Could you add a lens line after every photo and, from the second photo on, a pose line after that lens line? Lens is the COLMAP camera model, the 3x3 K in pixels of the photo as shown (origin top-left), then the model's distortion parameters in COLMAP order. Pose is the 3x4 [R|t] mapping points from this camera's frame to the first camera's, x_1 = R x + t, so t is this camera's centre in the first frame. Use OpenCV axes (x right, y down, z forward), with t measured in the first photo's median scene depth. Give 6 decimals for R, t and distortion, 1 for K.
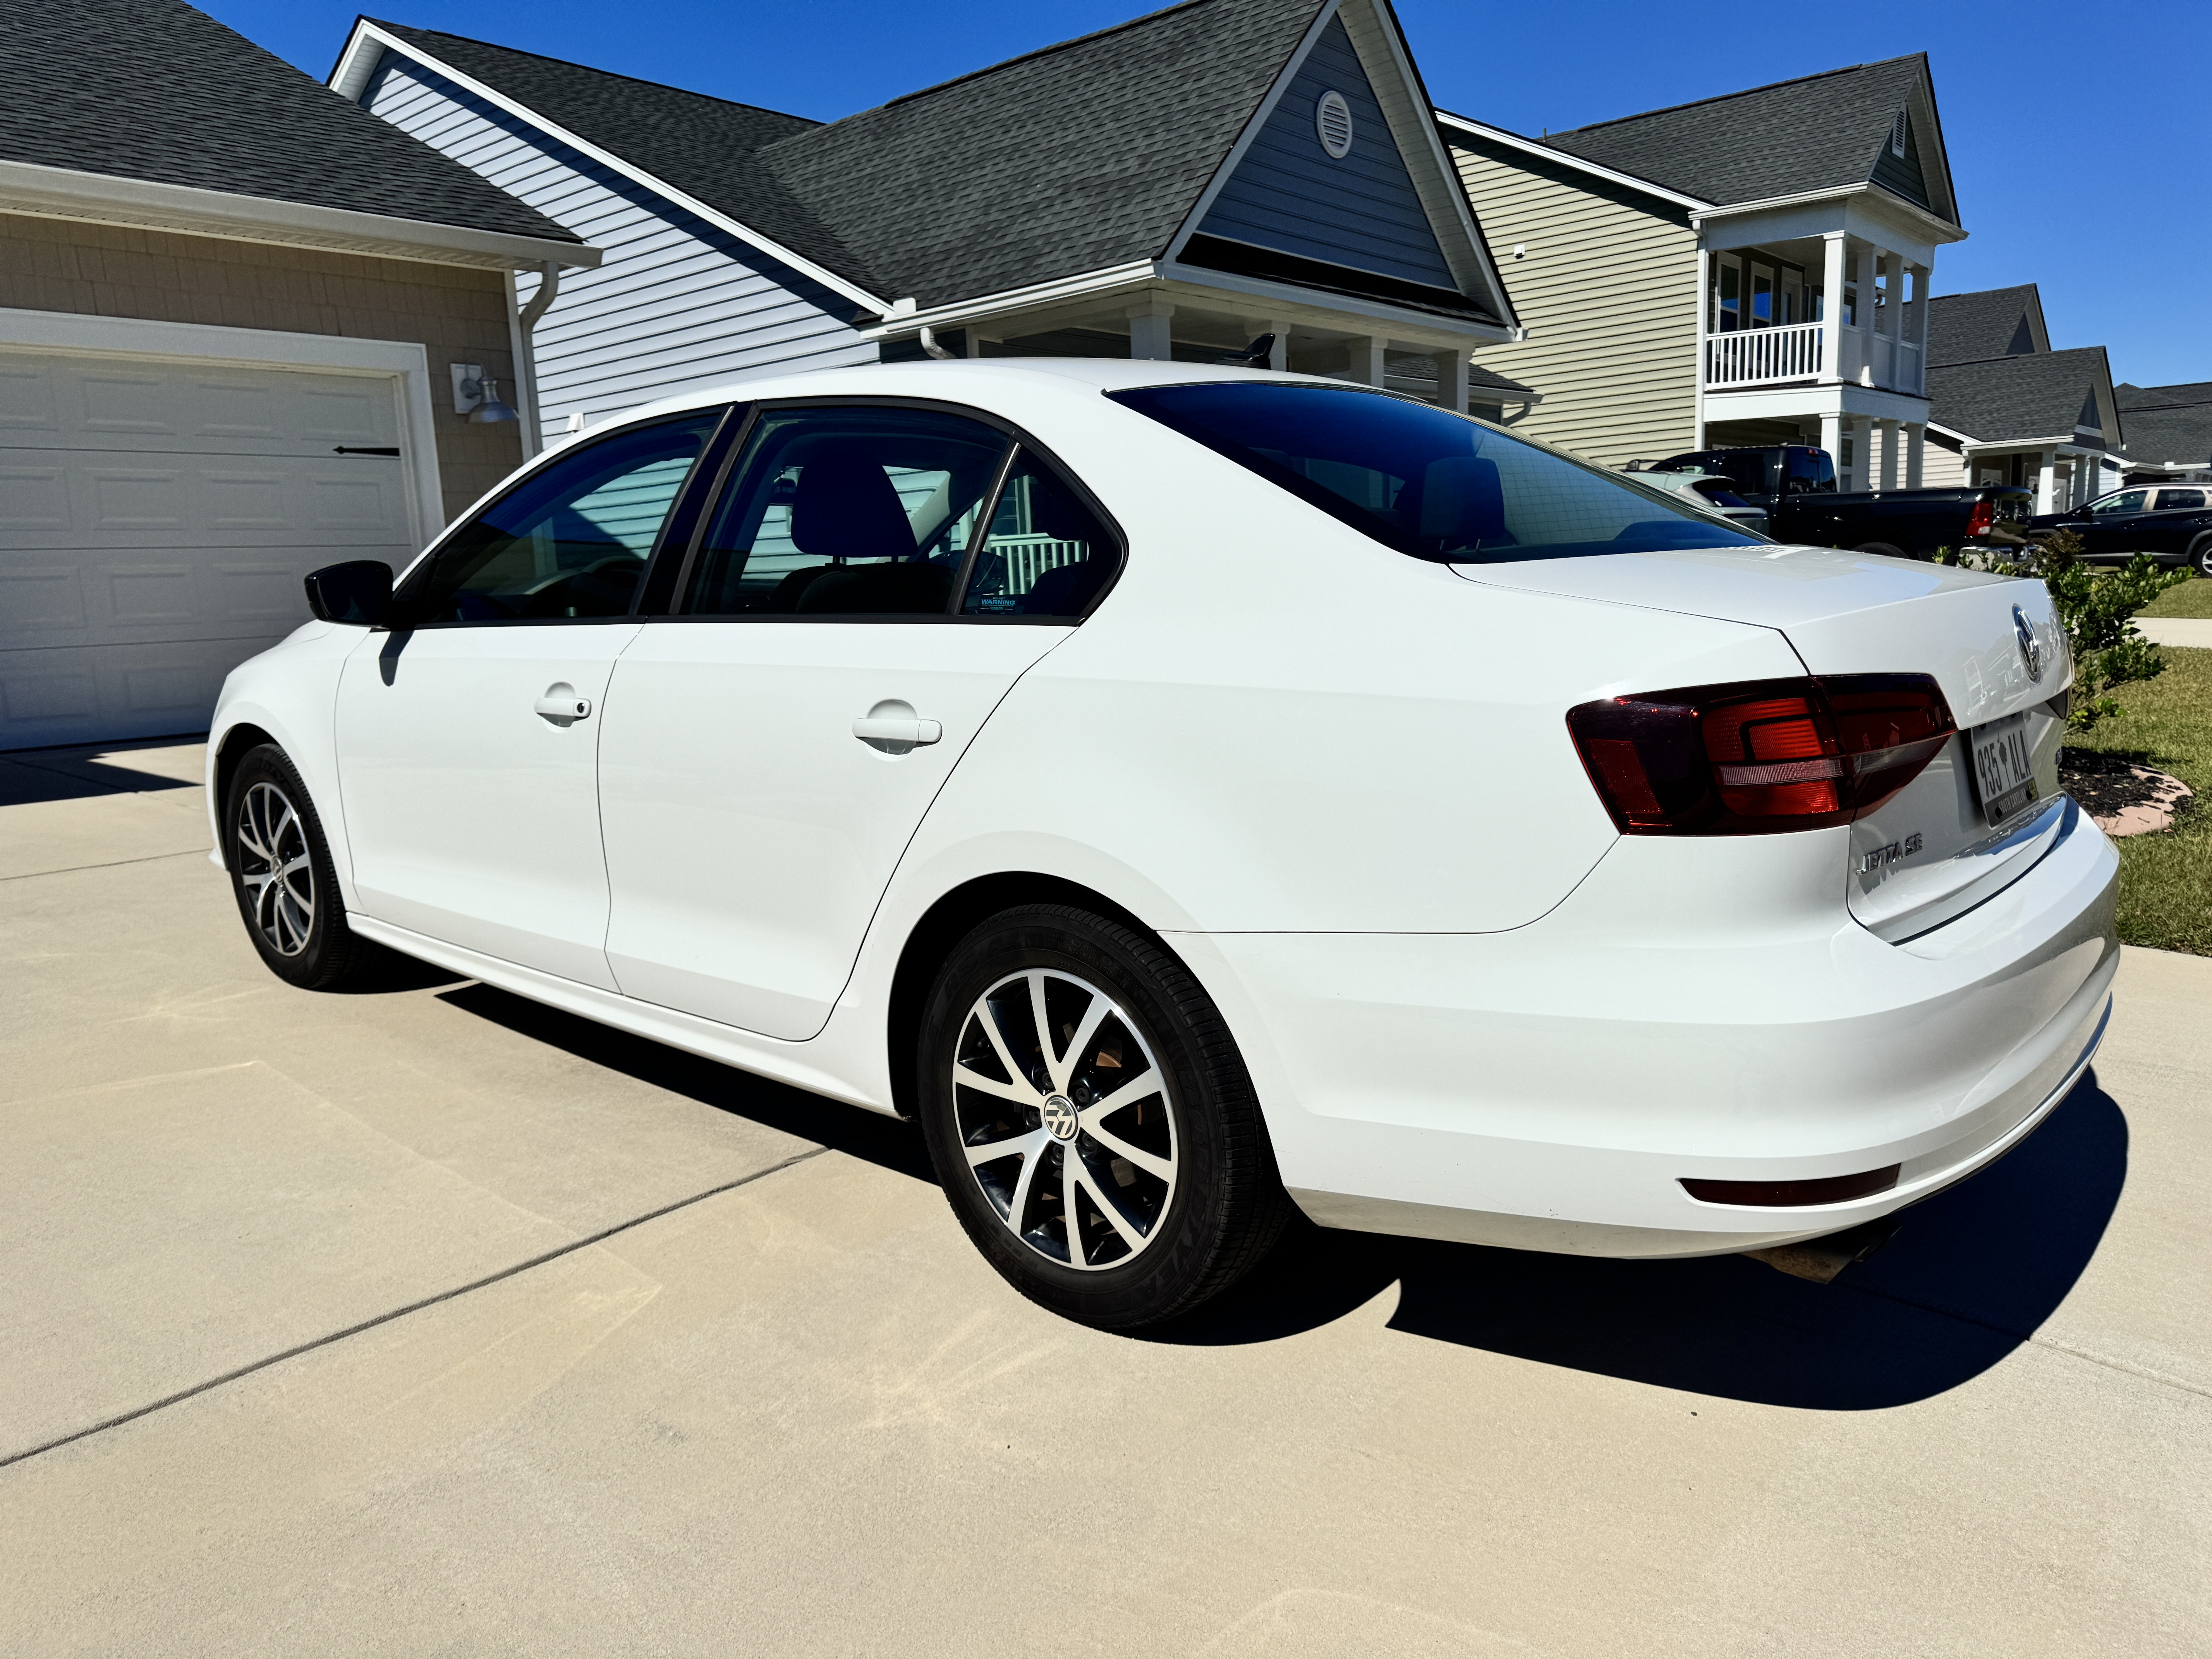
lens RADIAL K [[1550.0, 0, 1106.0], [0, 1550.0, 829.5], [0, 0, 1]] dist [0.064455, -0.076573]
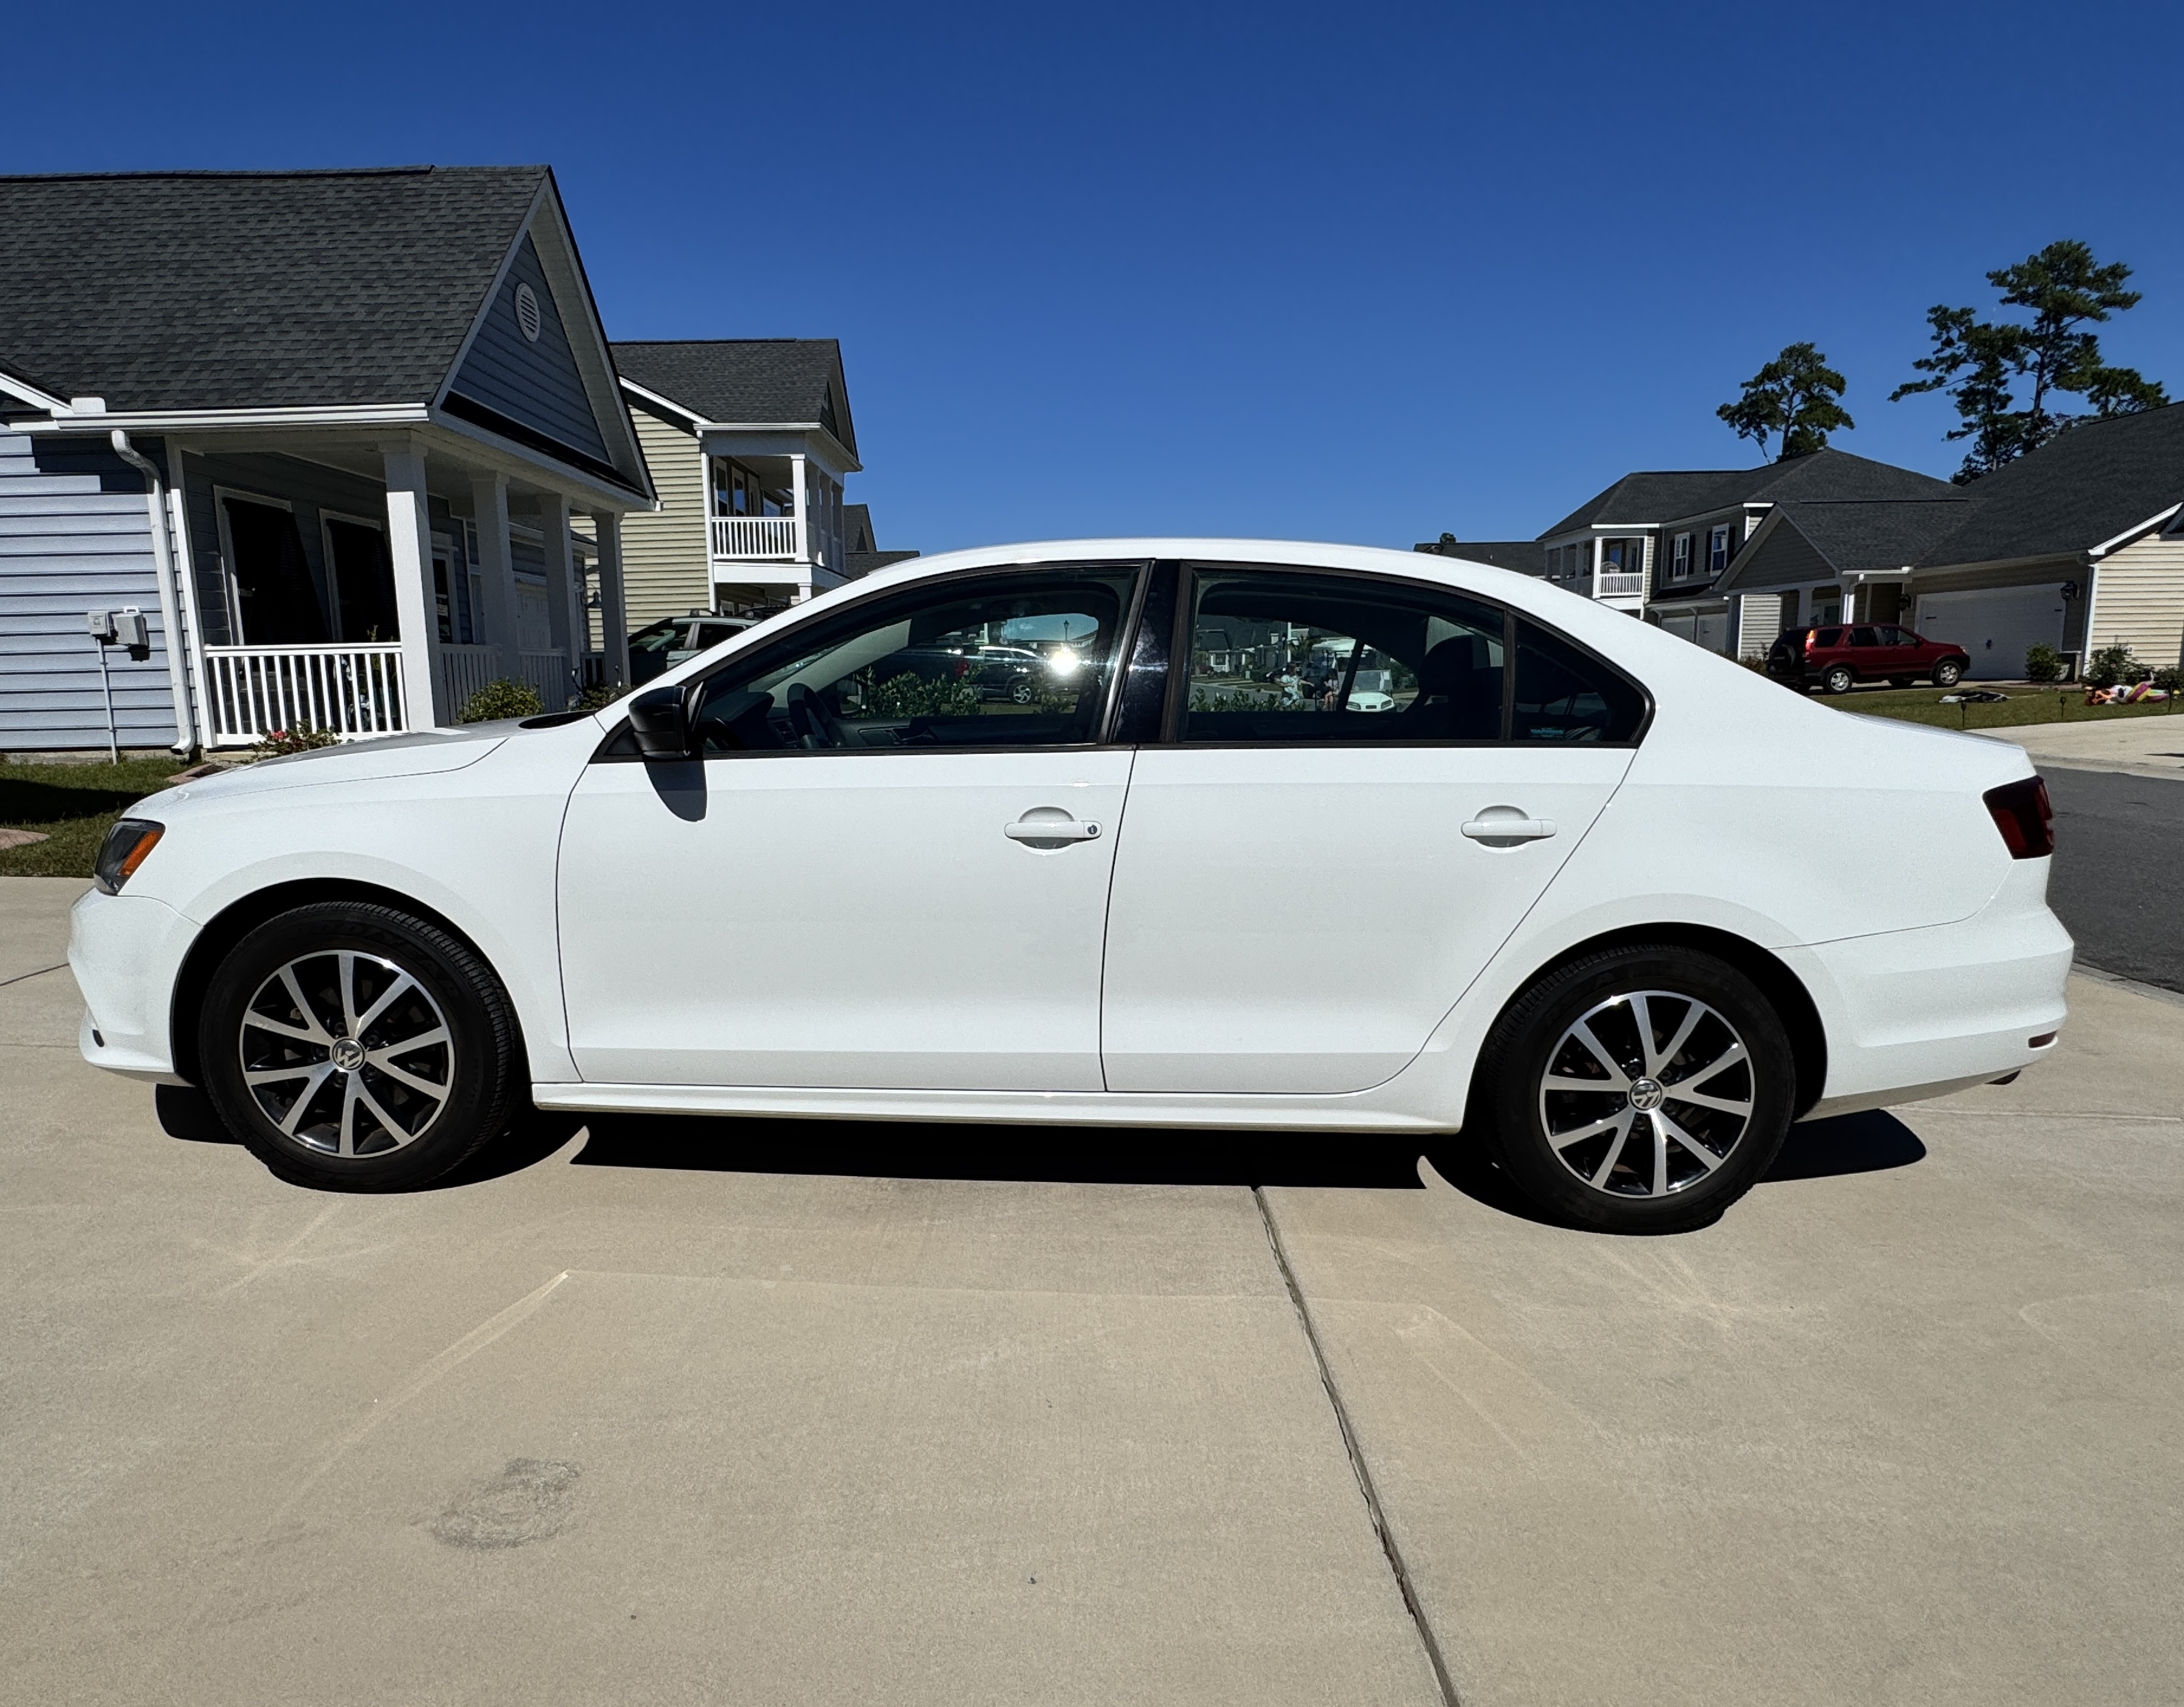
lens RADIAL K [[1218.1, 0, 1092.0], [0, 1218.1, 853.5], [0, 0, 1]] dist [-0.003327, 0.003353]
pose [[0.766727, -0.068199, 0.638340, -0.175470], [0.089007, 0.996031, -0.000494, -0.012309], [-0.635773, 0.057196, 0.769754, 0.071687]]
